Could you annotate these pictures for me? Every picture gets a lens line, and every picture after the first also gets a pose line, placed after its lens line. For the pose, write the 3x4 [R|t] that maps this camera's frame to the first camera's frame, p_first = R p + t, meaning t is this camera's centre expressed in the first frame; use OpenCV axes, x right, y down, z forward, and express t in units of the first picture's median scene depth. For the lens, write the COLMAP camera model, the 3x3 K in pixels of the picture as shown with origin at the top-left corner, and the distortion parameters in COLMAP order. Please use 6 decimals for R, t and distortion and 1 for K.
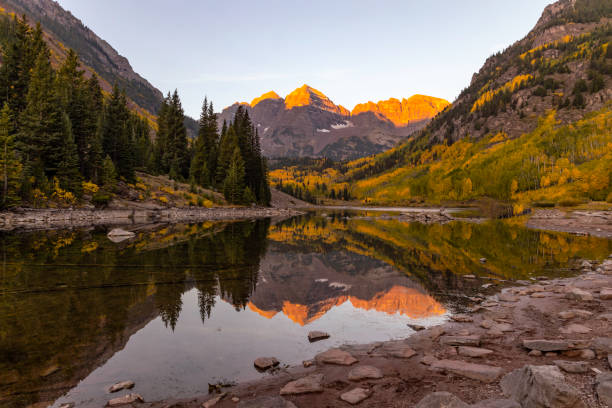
lens RADIAL K [[439.3, 0, 301.5], [0, 439.3, 200.6], [0, 0, 1]] dist [0.009663, -0.000761]
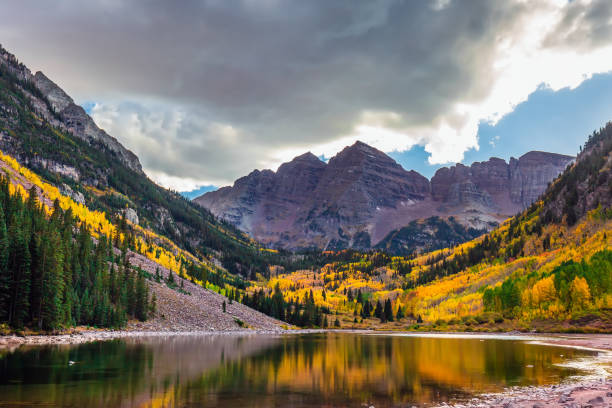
lens RADIAL K [[647.8, 0, 330.8], [0, 647.8, 205.9], [0, 0, 1]] dist [0.037838, 0.000000]
pose [[0.996111, -0.019293, -0.085970, 0.072084], [0.004076, 0.984778, -0.173767, 0.000458], [0.088014, 0.172741, 0.981027, 0.086342]]
